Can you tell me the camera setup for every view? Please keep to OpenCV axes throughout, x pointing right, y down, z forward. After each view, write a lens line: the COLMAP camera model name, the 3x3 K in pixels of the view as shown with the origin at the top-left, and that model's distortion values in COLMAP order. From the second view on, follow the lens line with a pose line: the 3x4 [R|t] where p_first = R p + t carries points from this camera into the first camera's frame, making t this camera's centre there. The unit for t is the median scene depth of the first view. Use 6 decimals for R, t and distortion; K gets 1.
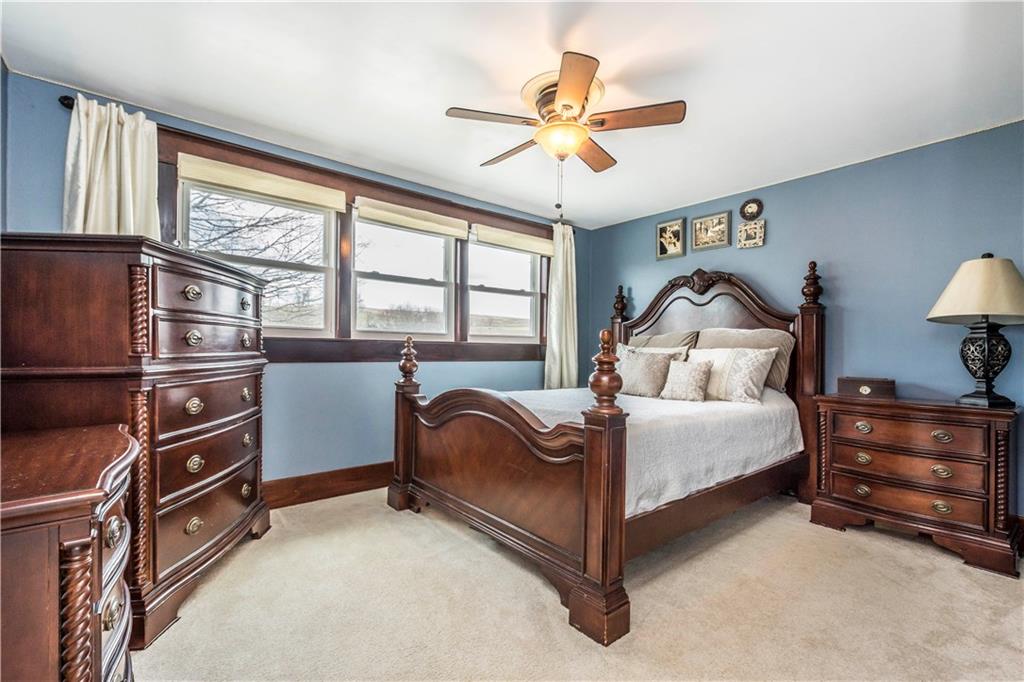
lens RADIAL K [[445.7, 0, 512.0], [0, 445.7, 341.0], [0, 0, 1]] dist [0.001468, -0.000296]
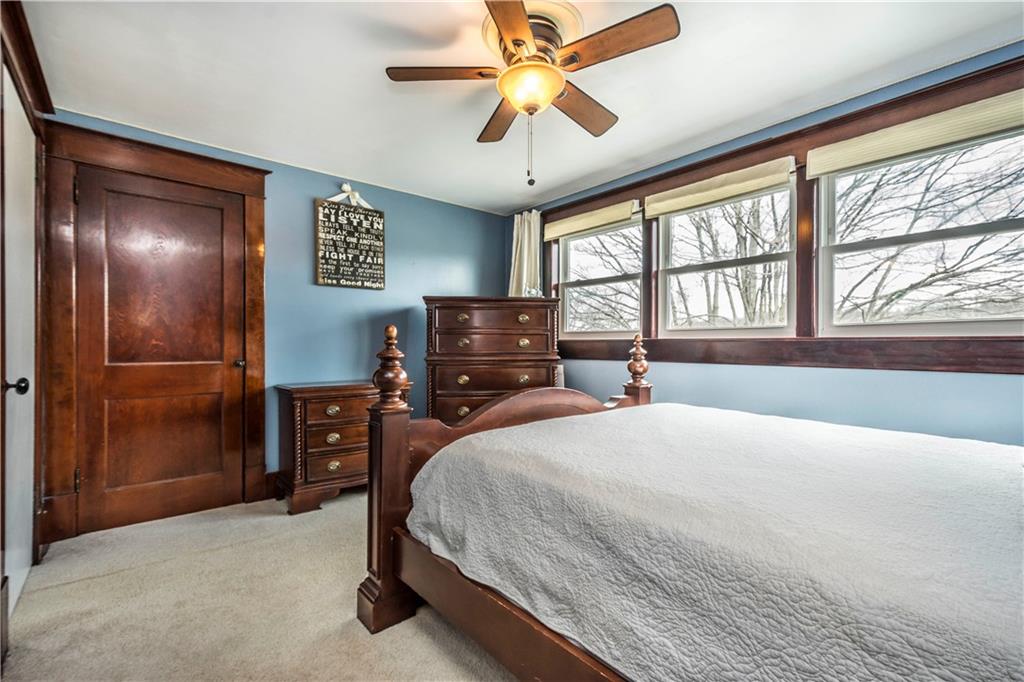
lens RADIAL K [[445.7, 0, 512.0], [0, 445.7, 341.0], [0, 0, 1]] dist [0.001468, -0.000296]
pose [[0.022127, -0.024862, -0.999446, 0.699941], [0.016809, 0.999559, -0.024493, 0.021533], [0.999614, -0.016258, 0.022535, 0.721316]]
